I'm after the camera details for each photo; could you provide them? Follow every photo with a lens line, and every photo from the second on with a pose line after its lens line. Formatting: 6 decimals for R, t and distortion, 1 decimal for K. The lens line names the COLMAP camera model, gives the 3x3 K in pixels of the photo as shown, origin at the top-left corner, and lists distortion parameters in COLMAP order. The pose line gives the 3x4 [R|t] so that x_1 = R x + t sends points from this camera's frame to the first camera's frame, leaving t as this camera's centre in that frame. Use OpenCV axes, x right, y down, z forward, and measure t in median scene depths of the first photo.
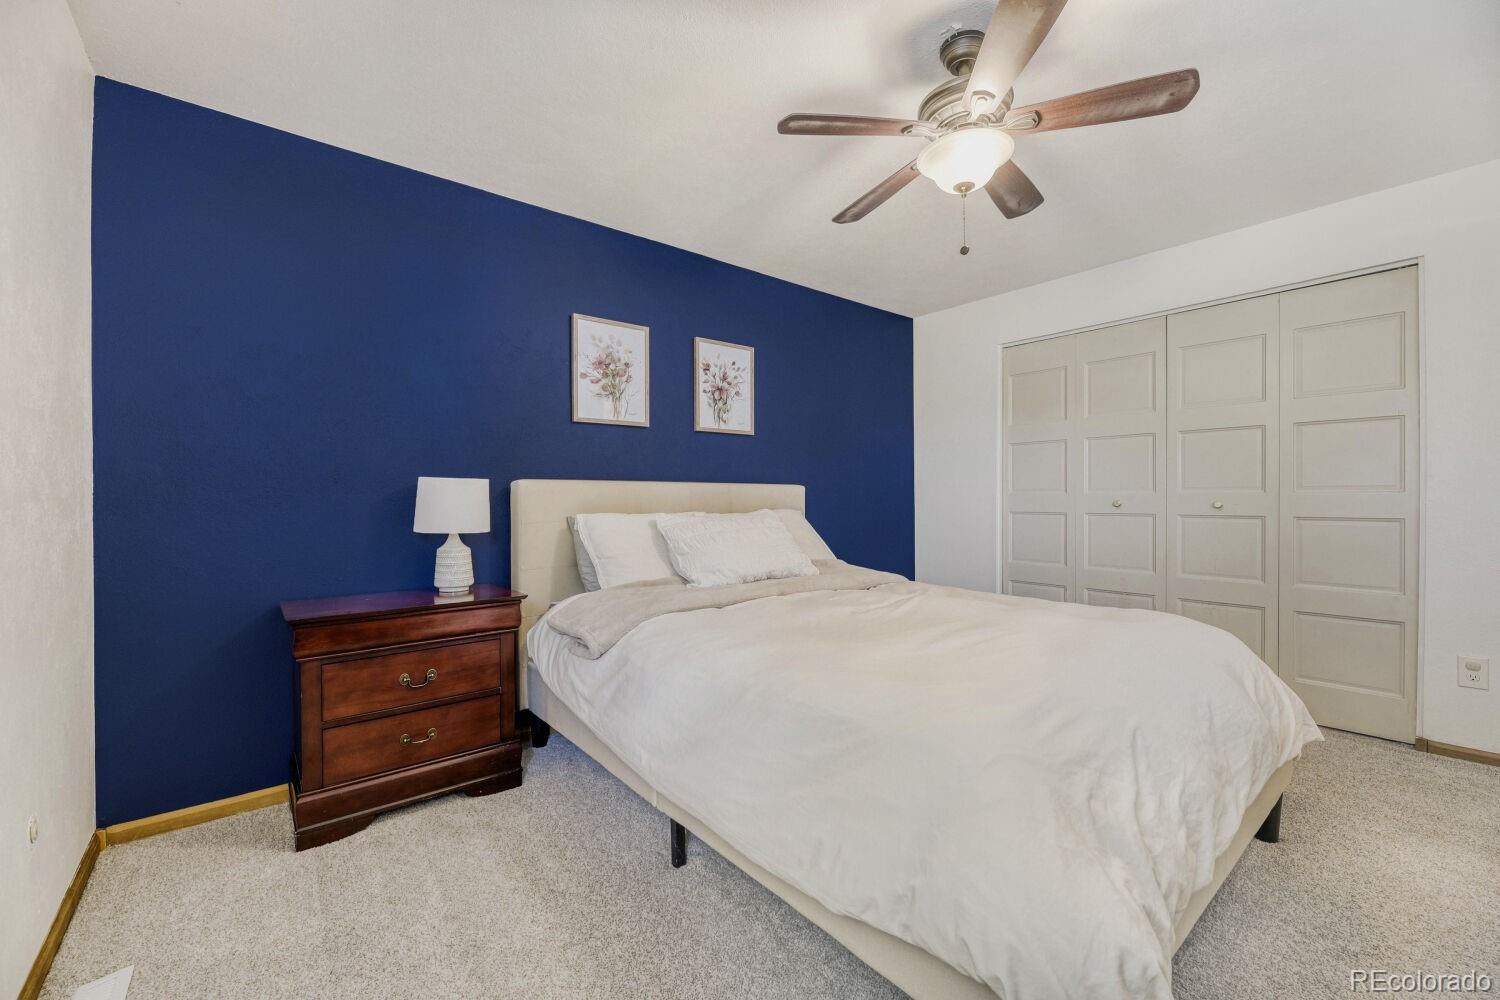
lens RADIAL K [[619.8, 0, 749.9], [0, 619.8, 499.6], [0, 0, 1]] dist [-0.001994, -0.001195]
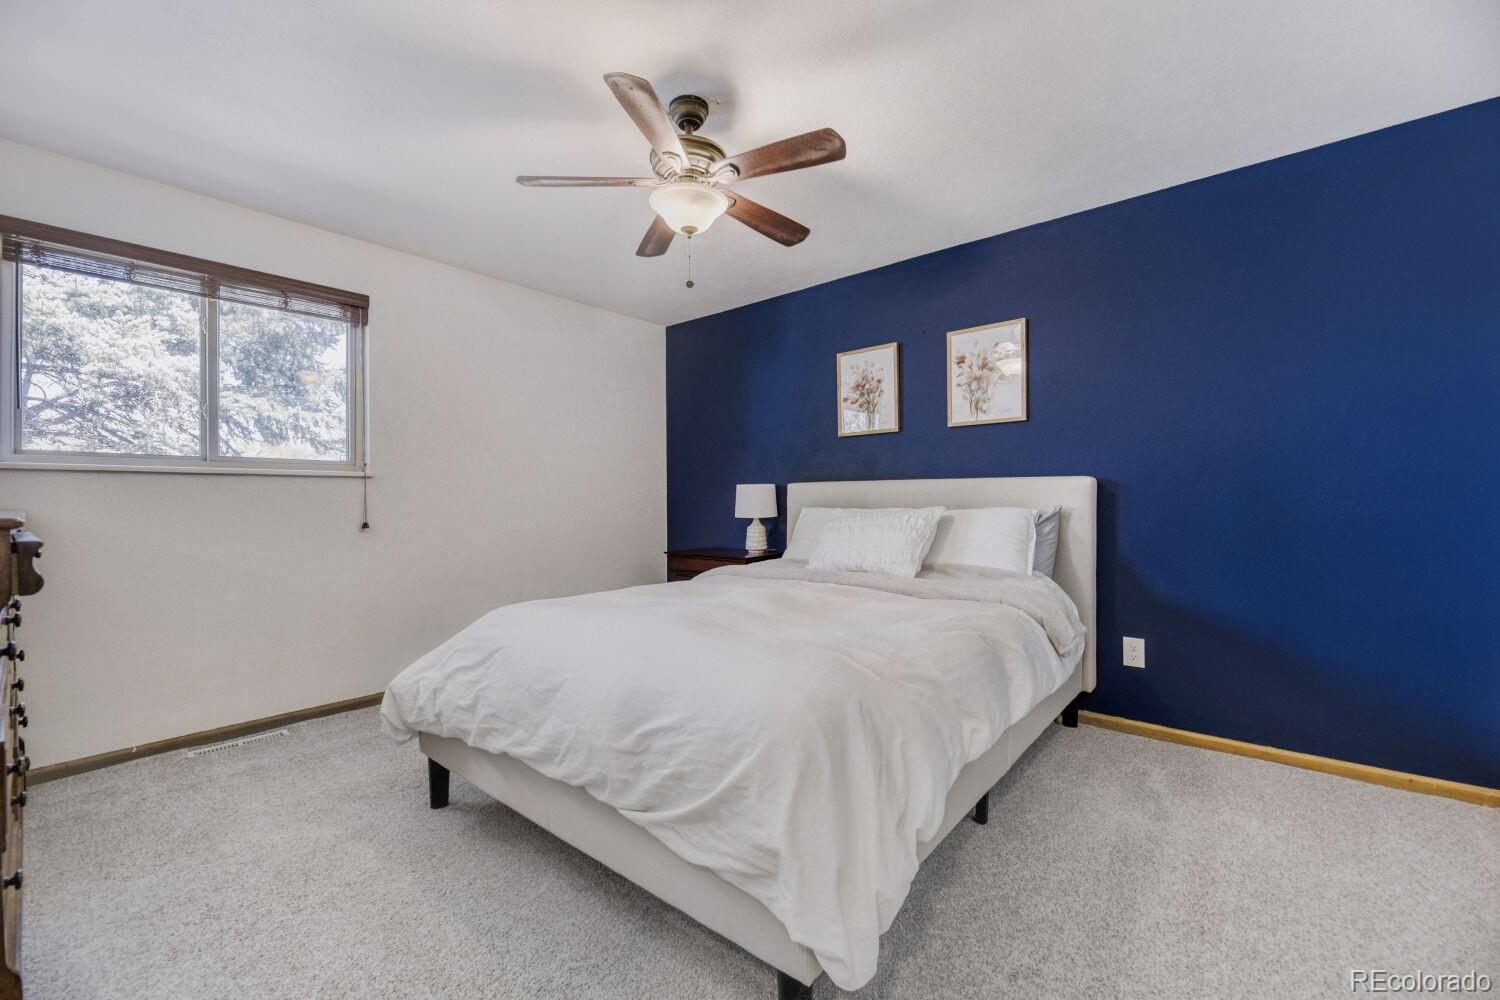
lens RADIAL K [[619.8, 0, 749.1], [0, 619.8, 500.9], [0, 0, 1]] dist [-0.001994, -0.001195]
pose [[0.193945, 0.006369, -0.980992, 0.915469], [0.010338, 0.999910, 0.008536, -0.003704], [0.980958, -0.011797, 0.193862, 0.534072]]
